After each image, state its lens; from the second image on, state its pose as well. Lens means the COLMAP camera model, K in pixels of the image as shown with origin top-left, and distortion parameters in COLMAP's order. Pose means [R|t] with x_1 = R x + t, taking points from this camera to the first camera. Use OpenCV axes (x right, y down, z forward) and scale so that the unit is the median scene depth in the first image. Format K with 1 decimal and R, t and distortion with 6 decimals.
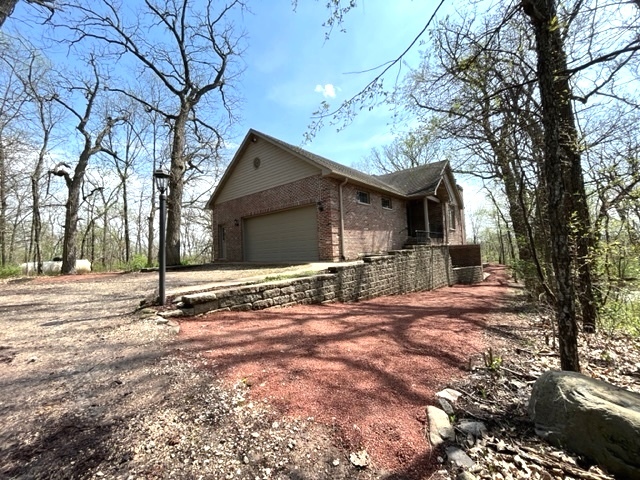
lens RADIAL K [[258.3, 0, 320.0], [0, 258.3, 240.0], [0, 0, 1]] dist [-0.001854, -0.000172]
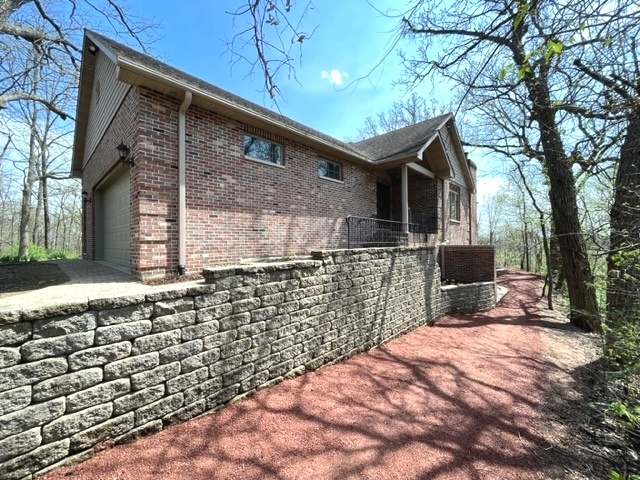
lens RADIAL K [[258.3, 0, 320.0], [0, 258.3, 240.0], [0, 0, 1]] dist [-0.001854, -0.000172]
pose [[0.998119, 0.036296, -0.049403, 0.247417], [-0.034314, 0.998595, 0.040392, -0.007914], [0.050800, -0.038621, 0.997962, 0.384601]]
